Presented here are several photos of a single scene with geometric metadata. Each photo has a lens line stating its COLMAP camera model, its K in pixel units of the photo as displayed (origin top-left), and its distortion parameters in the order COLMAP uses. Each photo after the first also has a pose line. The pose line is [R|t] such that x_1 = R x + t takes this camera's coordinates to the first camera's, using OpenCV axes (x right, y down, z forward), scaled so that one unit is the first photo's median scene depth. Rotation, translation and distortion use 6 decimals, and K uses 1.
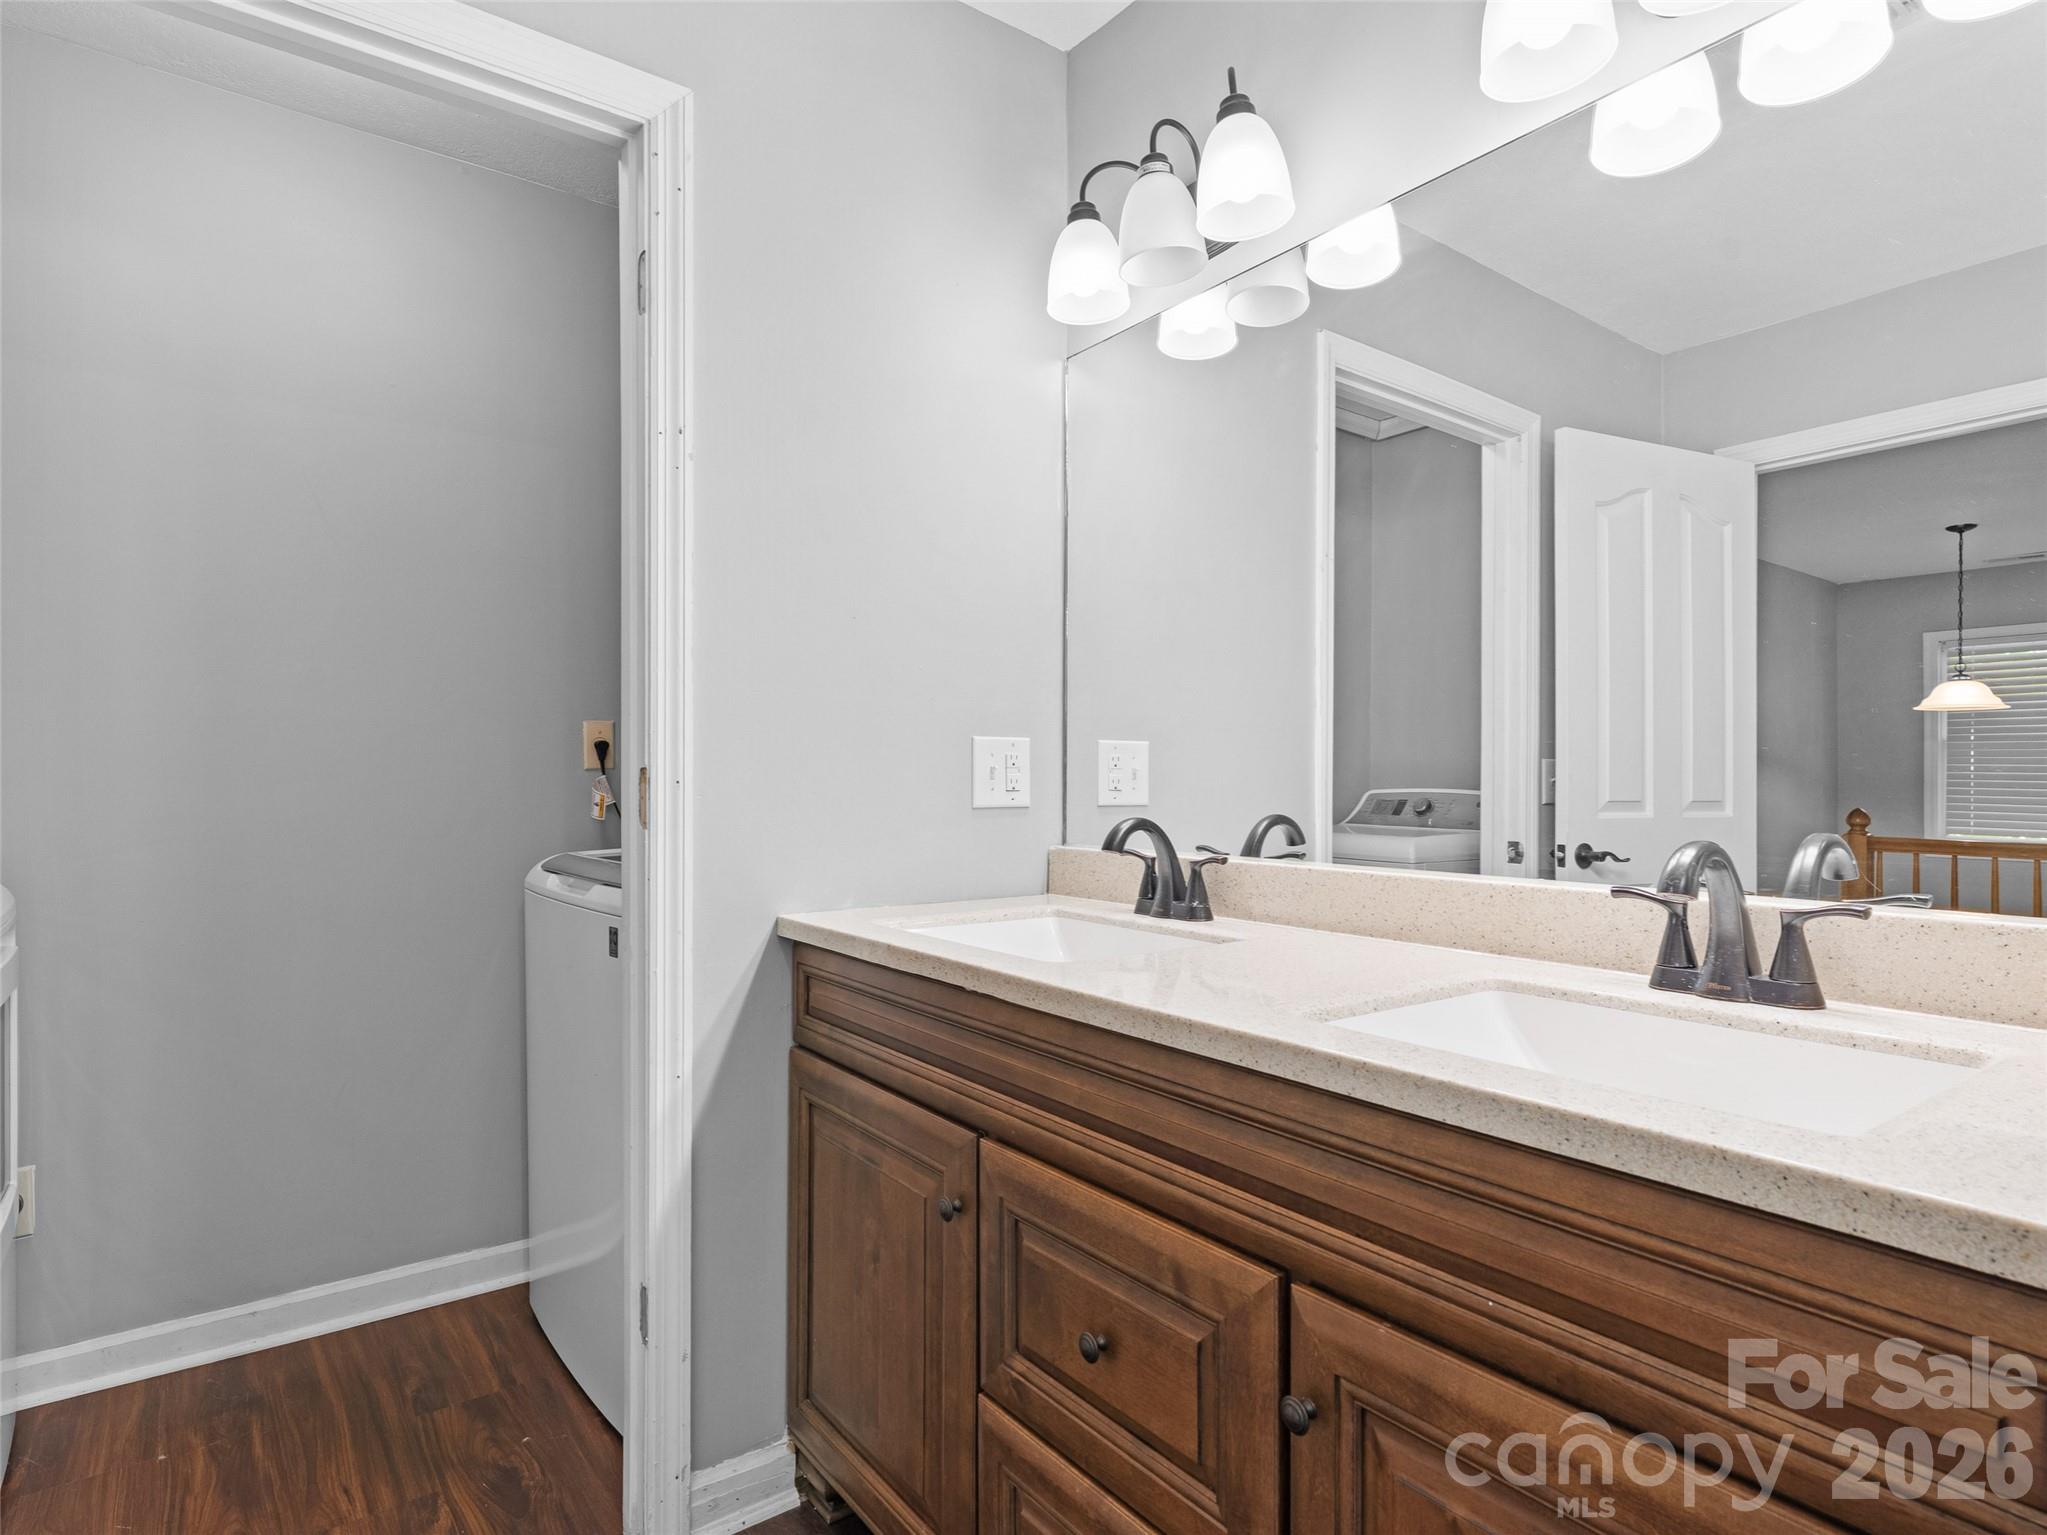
lens RADIAL K [[1103.1, 0, 1026.1], [0, 1103.1, 775.8], [0, 0, 1]] dist [-0.006088, -0.000422]
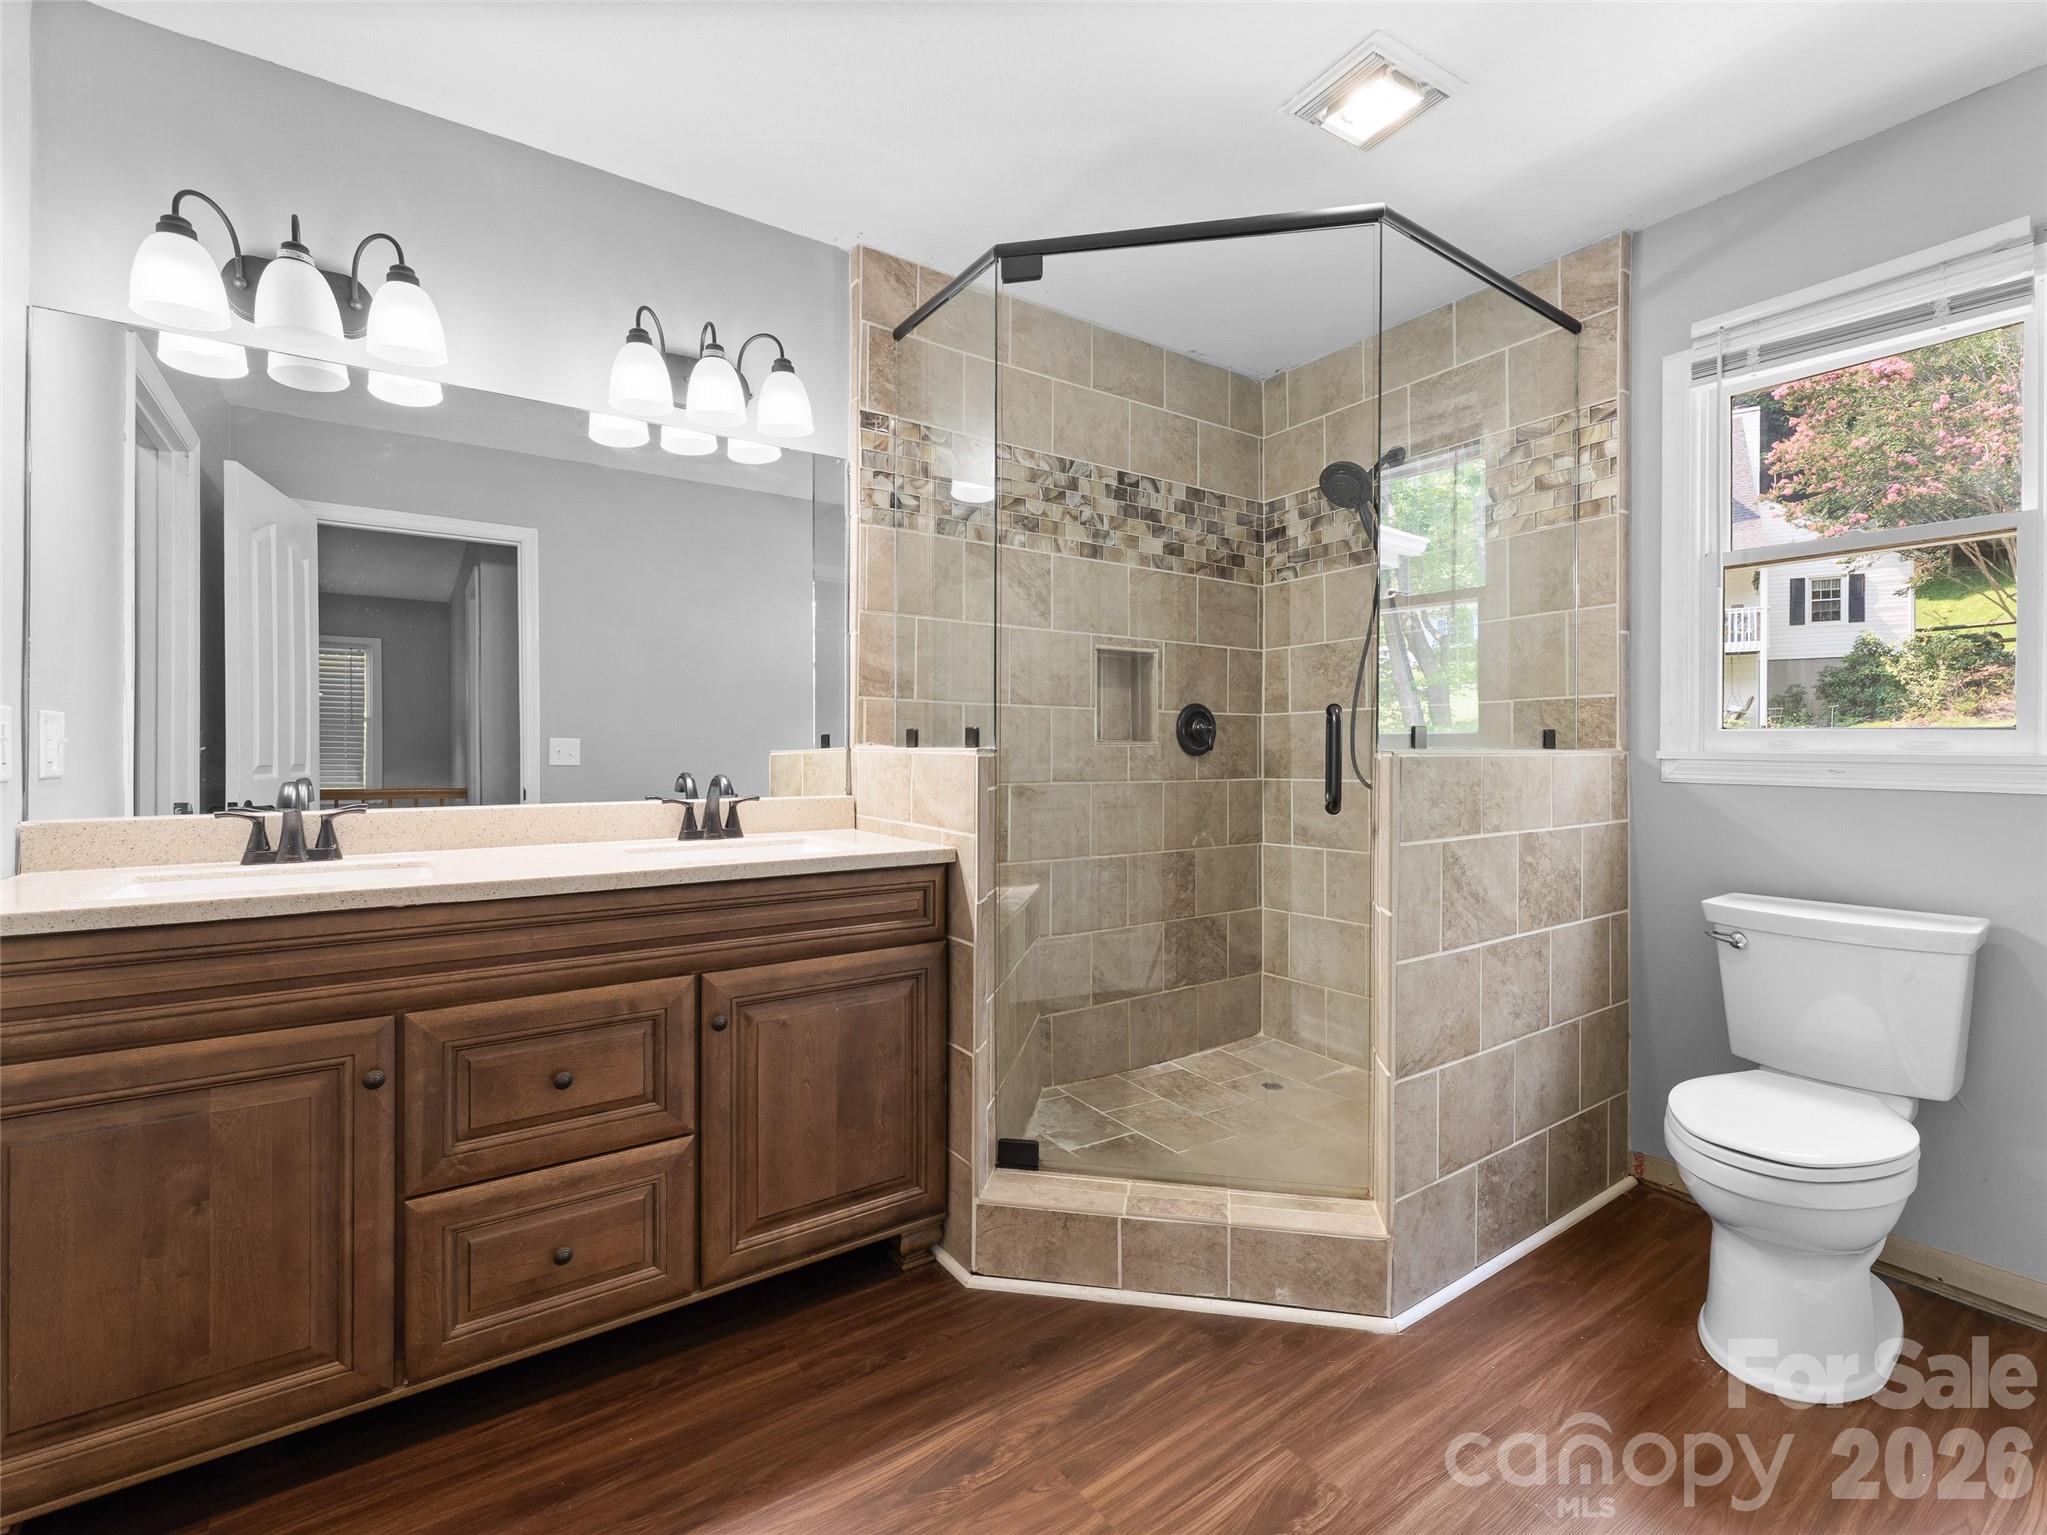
lens RADIAL K [[929.6, 0, 1027.0], [0, 929.6, 758.1], [0, 0, 1]] dist [-0.003963, 0.000228]
pose [[0.036102, -0.011412, 0.999283, -1.235296], [-0.001167, 0.999934, 0.011461, -0.000060], [-0.999347, -0.001580, 0.036086, 0.211631]]
